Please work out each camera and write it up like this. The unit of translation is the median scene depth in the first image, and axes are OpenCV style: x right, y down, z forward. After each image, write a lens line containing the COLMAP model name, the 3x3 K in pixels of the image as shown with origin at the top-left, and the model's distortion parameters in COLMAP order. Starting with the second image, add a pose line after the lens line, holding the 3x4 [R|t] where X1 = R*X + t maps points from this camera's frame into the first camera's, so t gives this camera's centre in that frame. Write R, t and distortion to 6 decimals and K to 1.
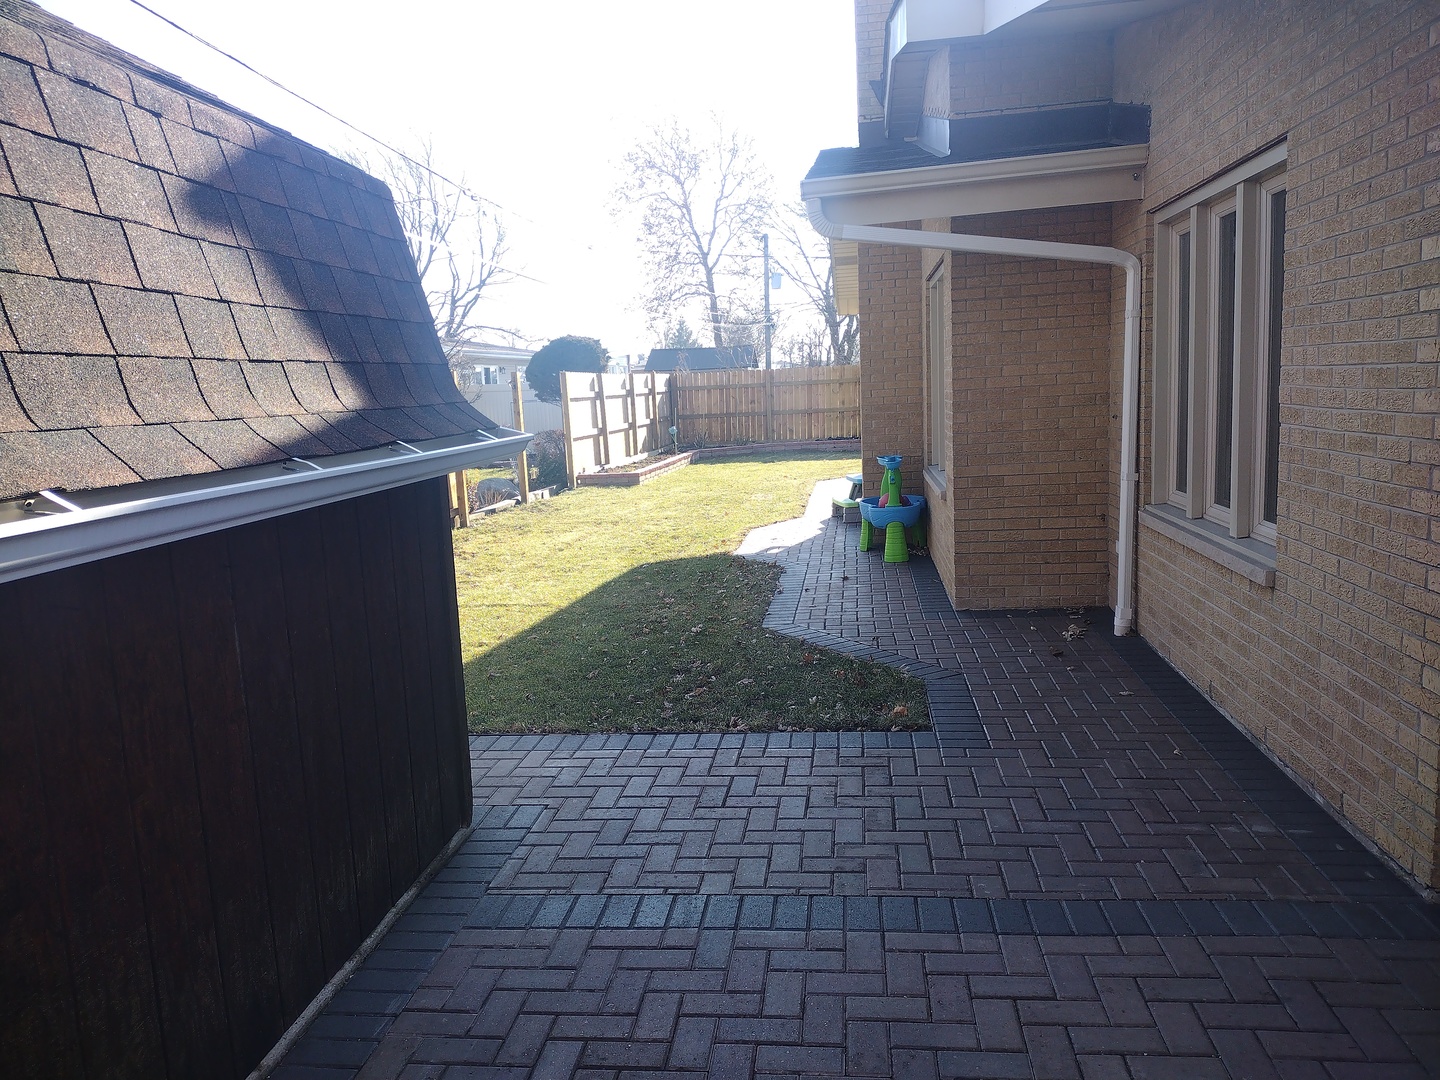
lens RADIAL K [[1122.2, 0, 720.0], [0, 1122.2, 540.0], [0, 0, 1]] dist [0.092396, 0.000674]
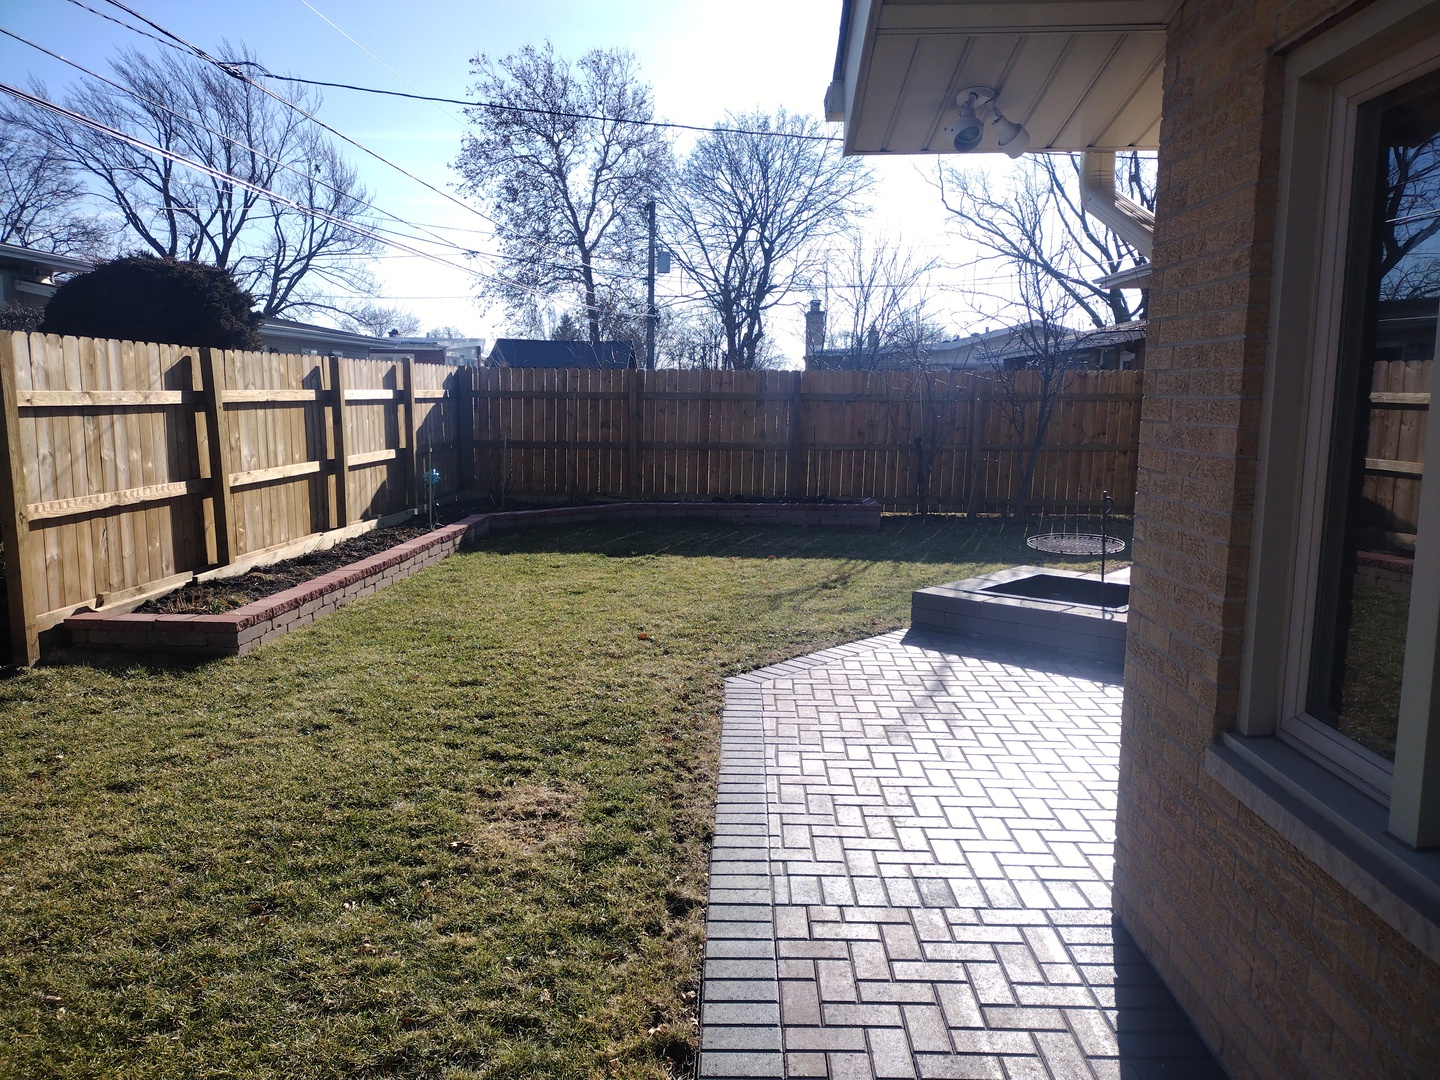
lens RADIAL K [[1122.2, 0, 720.0], [0, 1122.2, 540.0], [0, 0, 1]] dist [0.092396, 0.000674]
pose [[0.993818, 0.040305, 0.103444, 0.013607], [-0.039578, 0.999175, -0.009071, -0.027697], [-0.103724, 0.004920, 0.994594, 0.192320]]
